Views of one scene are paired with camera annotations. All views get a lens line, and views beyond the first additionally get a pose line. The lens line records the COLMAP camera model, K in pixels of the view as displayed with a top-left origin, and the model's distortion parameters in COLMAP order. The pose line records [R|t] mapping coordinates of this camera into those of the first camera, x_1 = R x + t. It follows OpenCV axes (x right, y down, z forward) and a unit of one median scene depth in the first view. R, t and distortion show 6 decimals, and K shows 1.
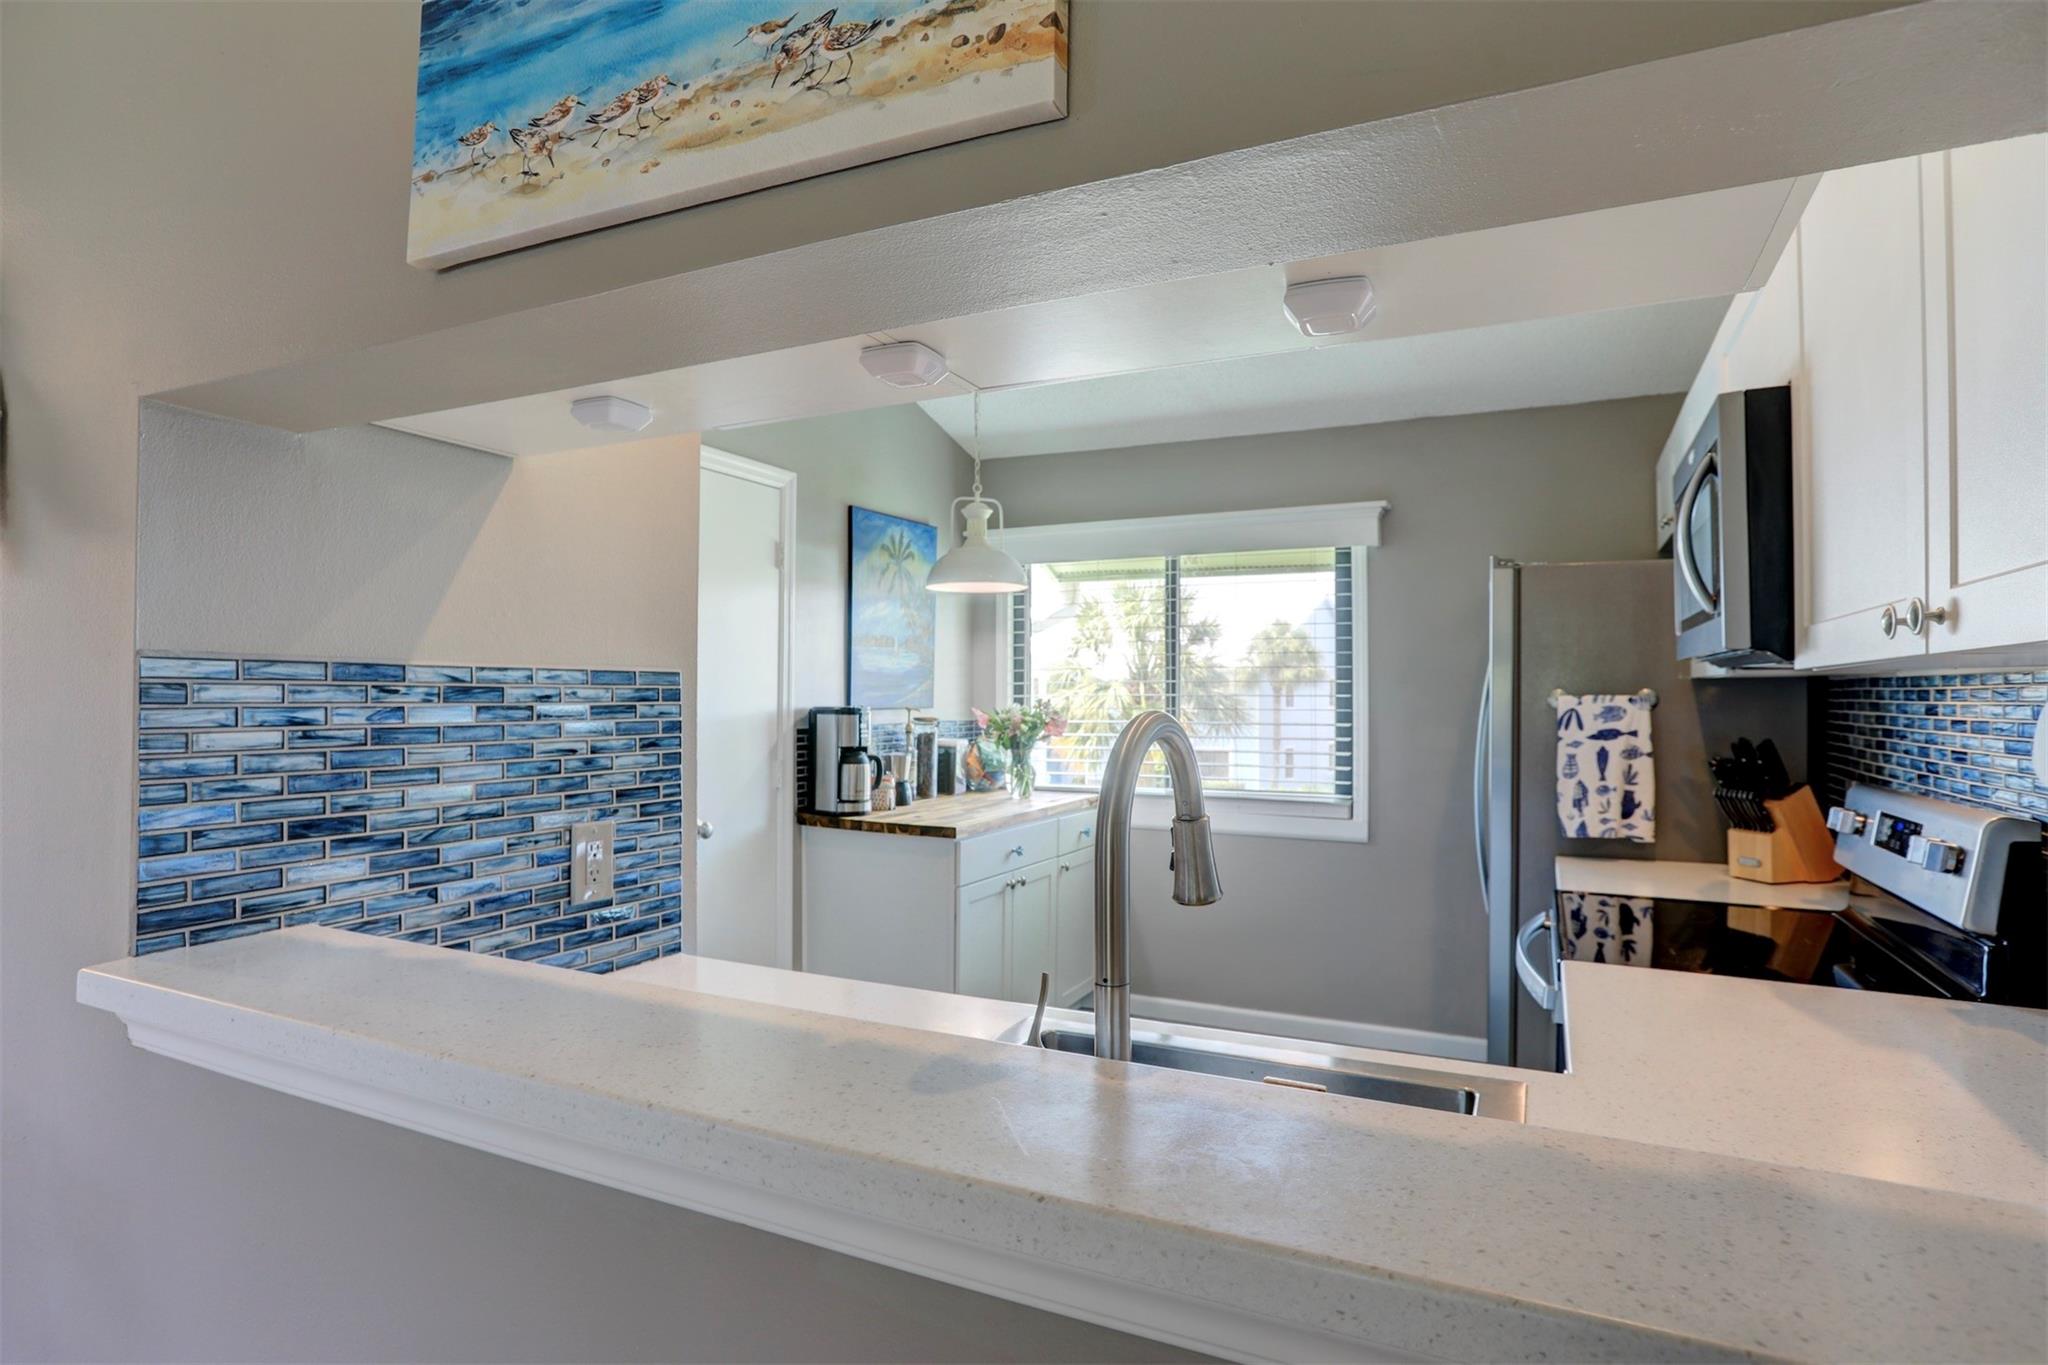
lens RADIAL K [[1077.9, 0, 1032.3], [0, 1077.9, 684.1], [0, 0, 1]] dist [-0.004913, -0.000308]
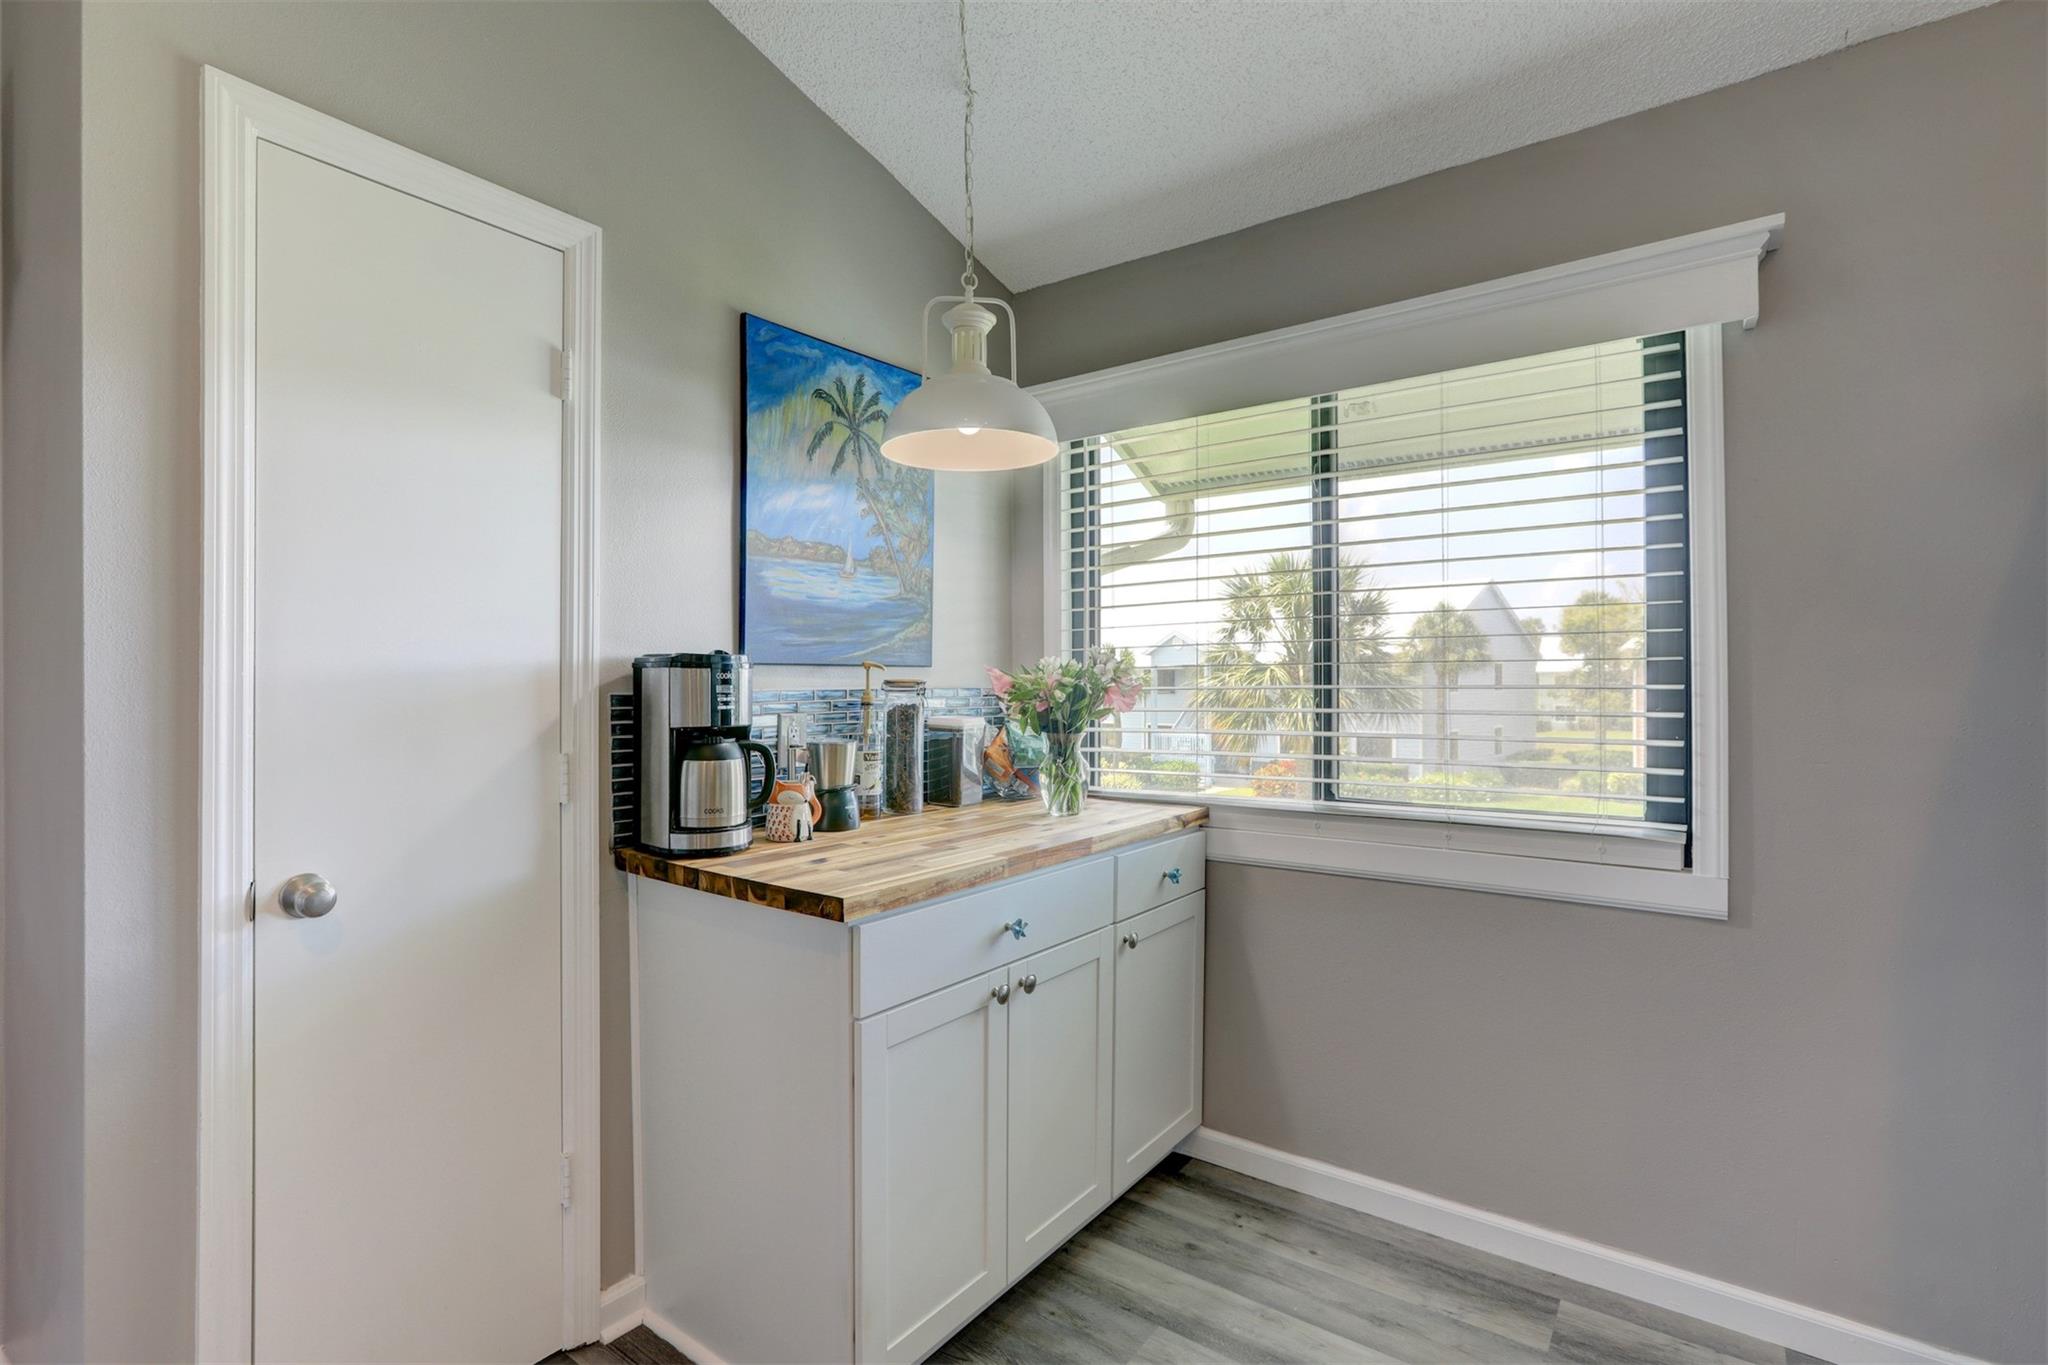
lens RADIAL K [[979.2, 0, 1010.3], [0, 979.2, 683.8], [0, 0, 1]] dist [-0.024172, 0.001003]
pose [[0.981762, -0.006361, -0.190006, 0.067339], [0.008595, 0.999903, 0.010938, 0.028206], [0.189918, -0.012371, 0.981722, 0.483297]]
